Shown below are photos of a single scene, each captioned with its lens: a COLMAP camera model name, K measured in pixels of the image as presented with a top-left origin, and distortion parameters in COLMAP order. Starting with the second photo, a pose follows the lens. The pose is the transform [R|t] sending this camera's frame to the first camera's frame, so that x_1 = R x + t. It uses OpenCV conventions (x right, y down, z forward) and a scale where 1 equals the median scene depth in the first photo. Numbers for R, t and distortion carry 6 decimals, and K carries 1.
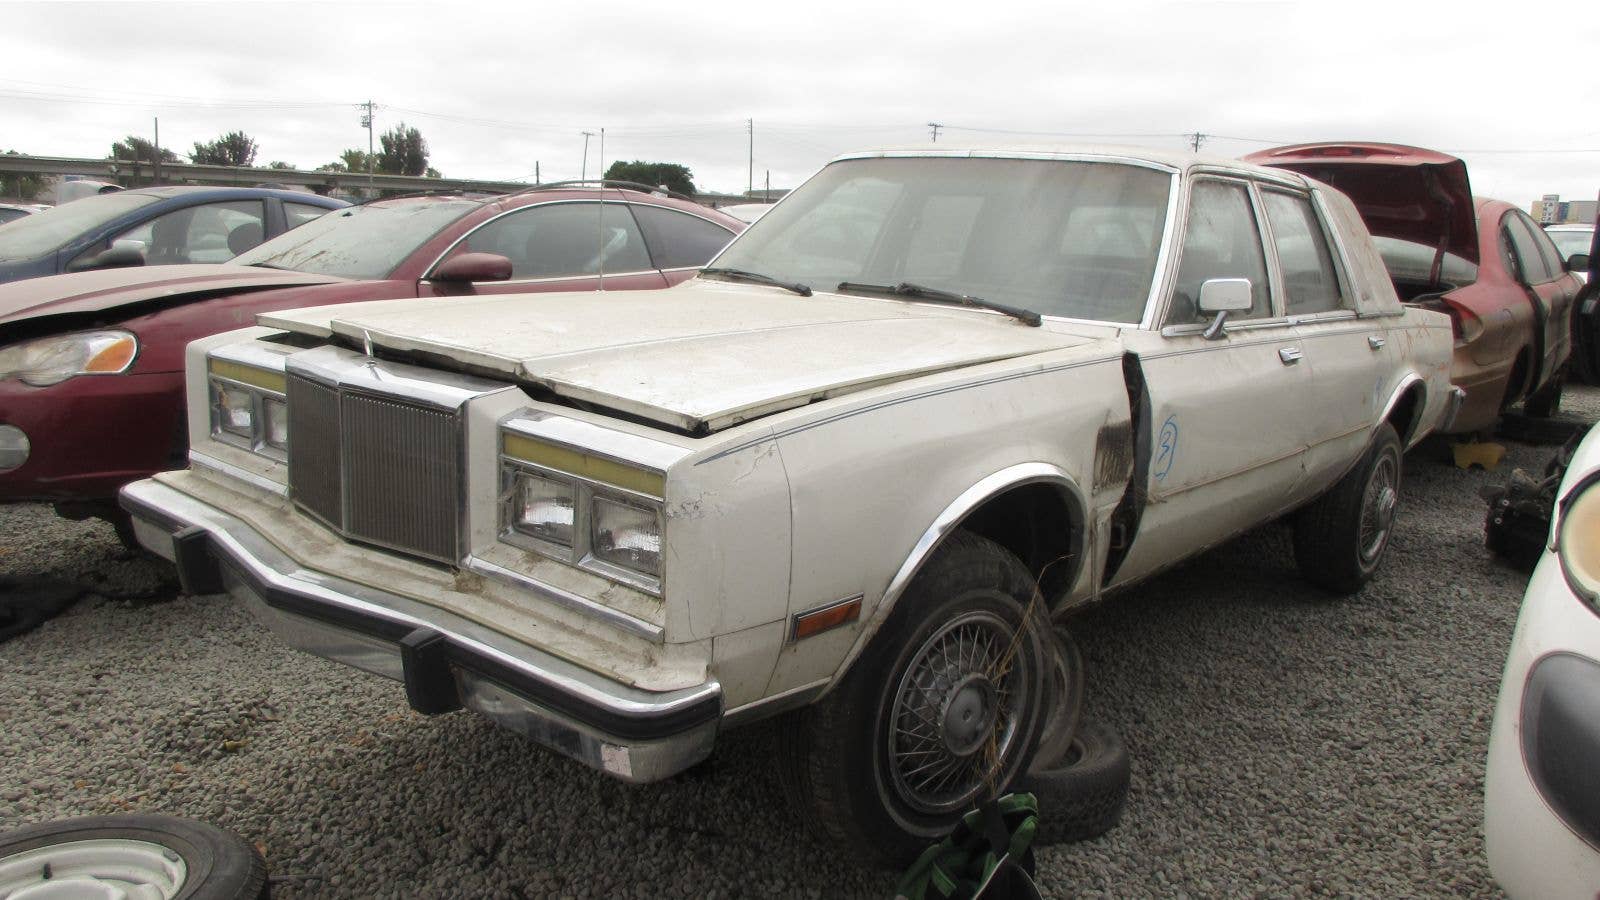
lens RADIAL K [[1238.2, 0, 777.5], [0, 1238.2, 450.9], [0, 0, 1]] dist [-0.004786, 0.000497]
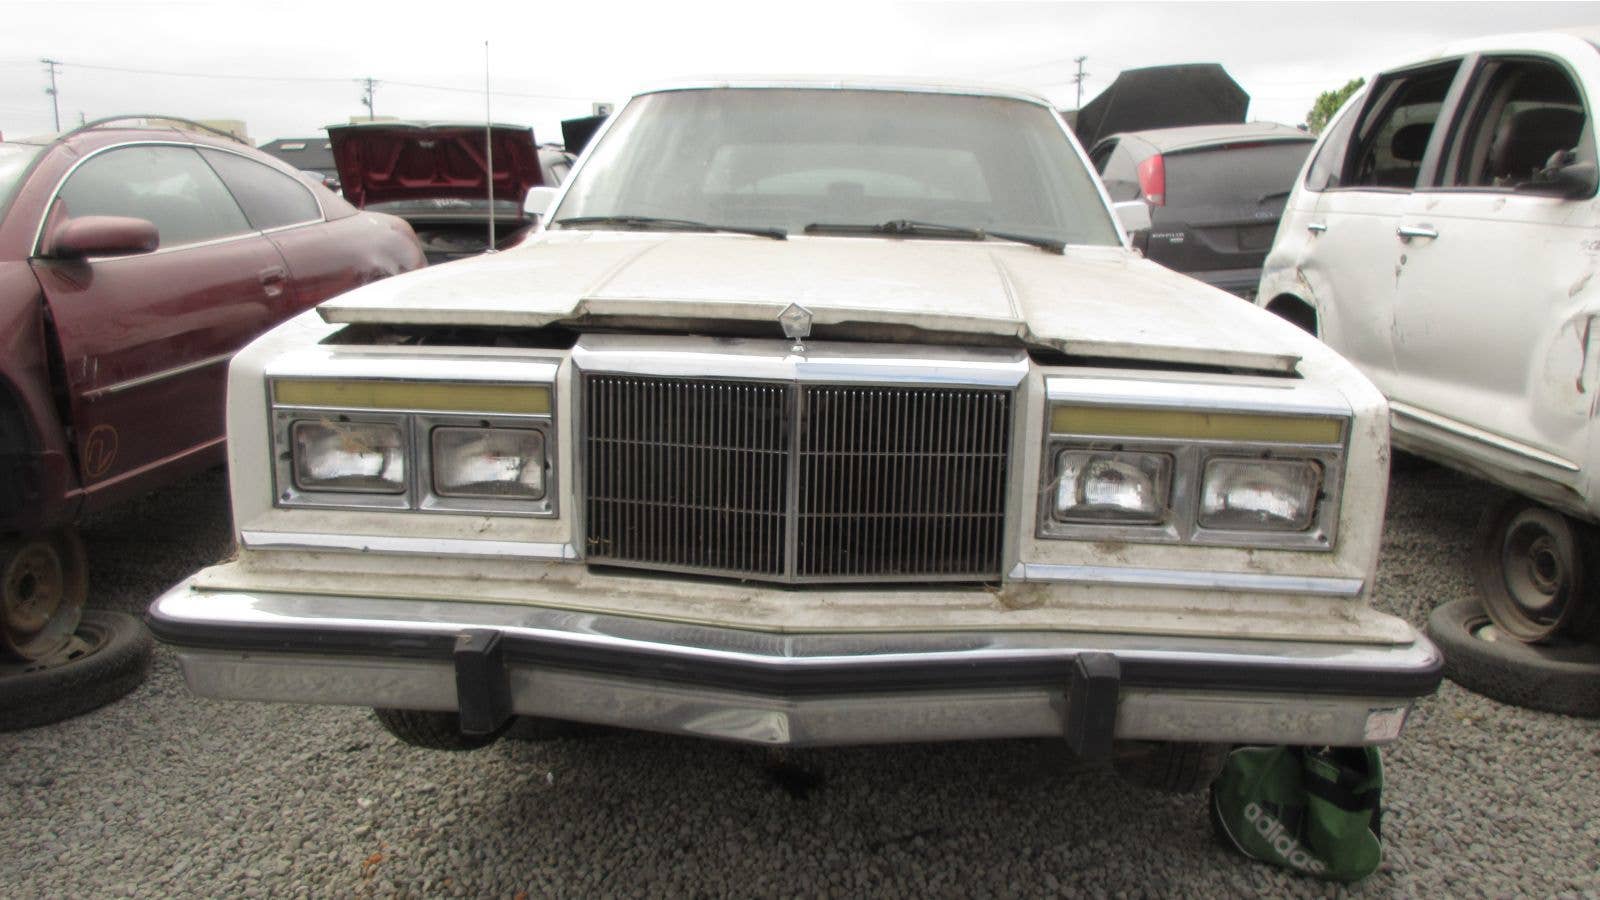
lens RADIAL K [[1243.6, 0, 775.9], [0, 1243.6, 454.2], [0, 0, 1]] dist [-0.010373, -0.000510]
pose [[0.783384, -0.156689, 0.601464, -0.770333], [0.131553, 0.987577, 0.085933, -0.070095], [-0.607457, 0.011806, 0.794265, 0.403129]]
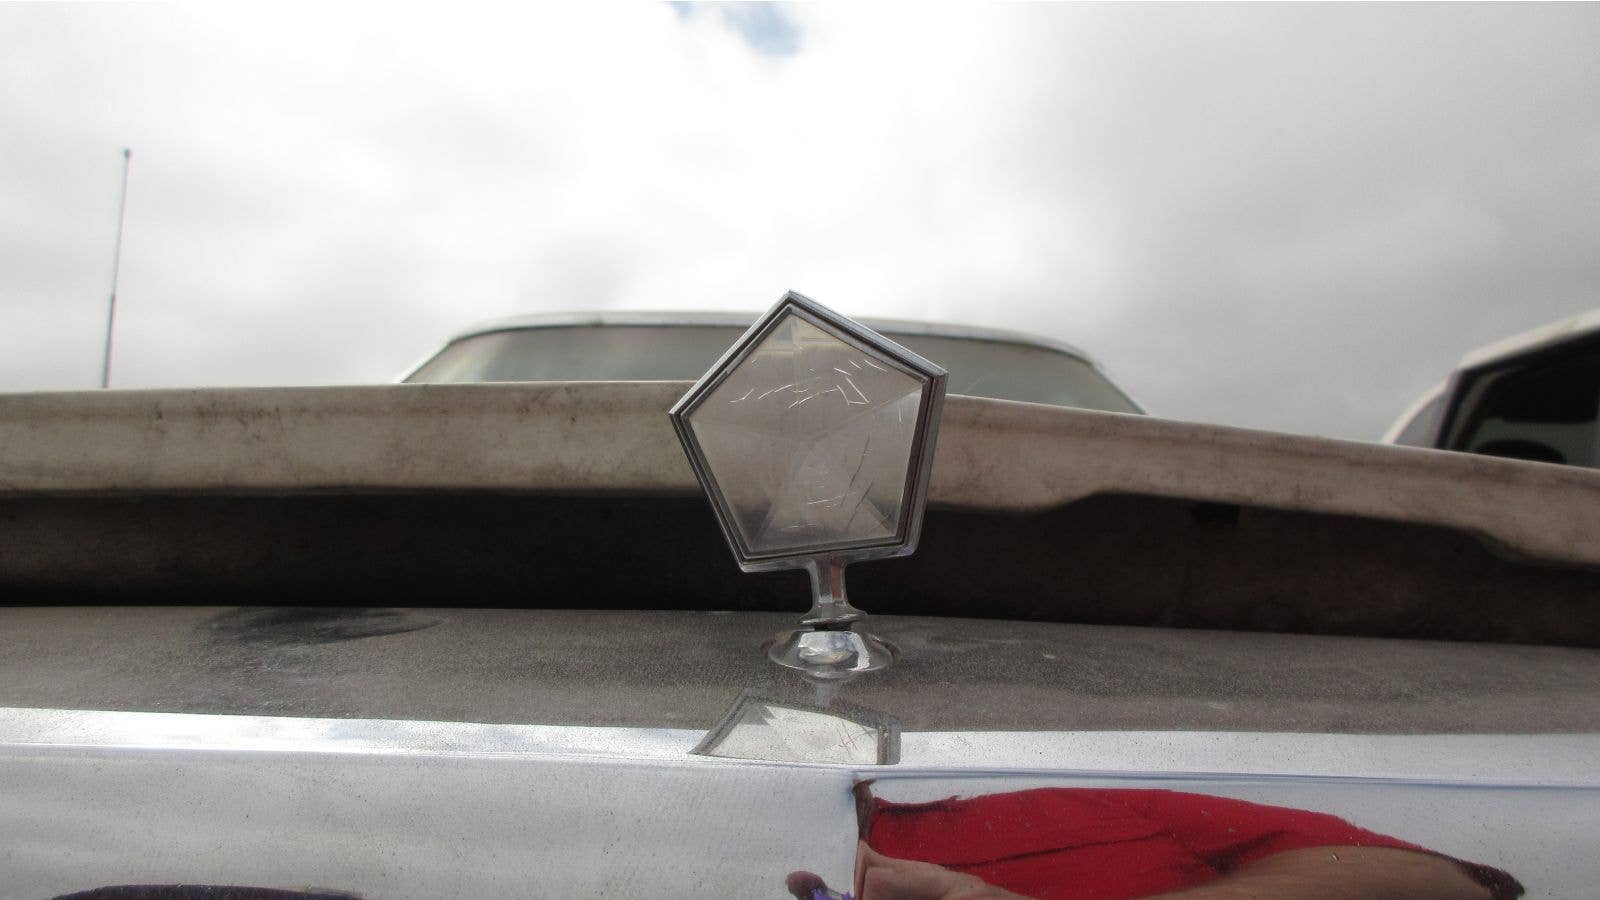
lens RADIAL K [[1238.2, 0, 777.5], [0, 1238.2, 450.9], [0, 0, 1]] dist [-0.004786, 0.000497]
pose [[0.731987, 0.043123, 0.679953, -0.387244], [0.147618, 0.964251, -0.220067, -0.062122], [-0.665135, 0.261460, 0.699453, 0.895895]]
